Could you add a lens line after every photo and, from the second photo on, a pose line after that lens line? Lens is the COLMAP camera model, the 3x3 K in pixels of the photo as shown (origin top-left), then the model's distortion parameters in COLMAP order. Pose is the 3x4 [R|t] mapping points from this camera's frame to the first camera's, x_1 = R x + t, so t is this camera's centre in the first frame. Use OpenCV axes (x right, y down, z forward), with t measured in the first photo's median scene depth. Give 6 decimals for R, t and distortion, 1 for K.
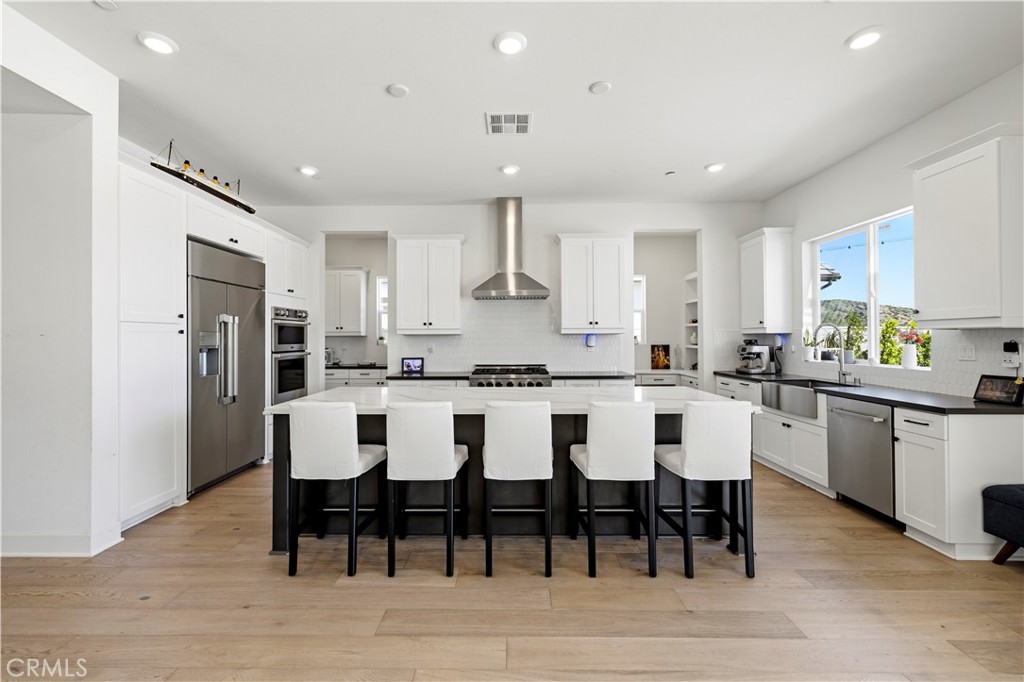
lens RADIAL K [[435.1, 0, 502.8], [0, 435.1, 337.5], [0, 0, 1]] dist [0.005107, -0.001522]
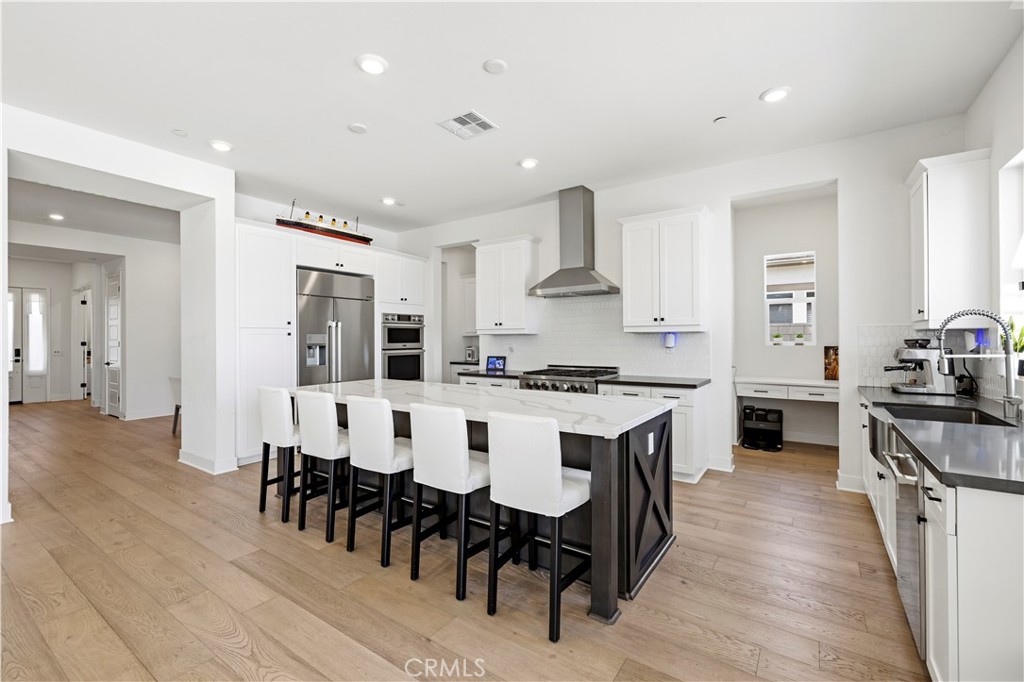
lens RADIAL K [[435.1, 0, 489.9], [0, 435.1, 341.0], [0, 0, 1]] dist [0.005107, -0.001522]
pose [[0.826668, 0.002462, -0.562684, 0.411440], [0.004439, 0.999931, 0.010896, -0.002433], [0.562672, -0.011505, 0.826600, 0.128549]]
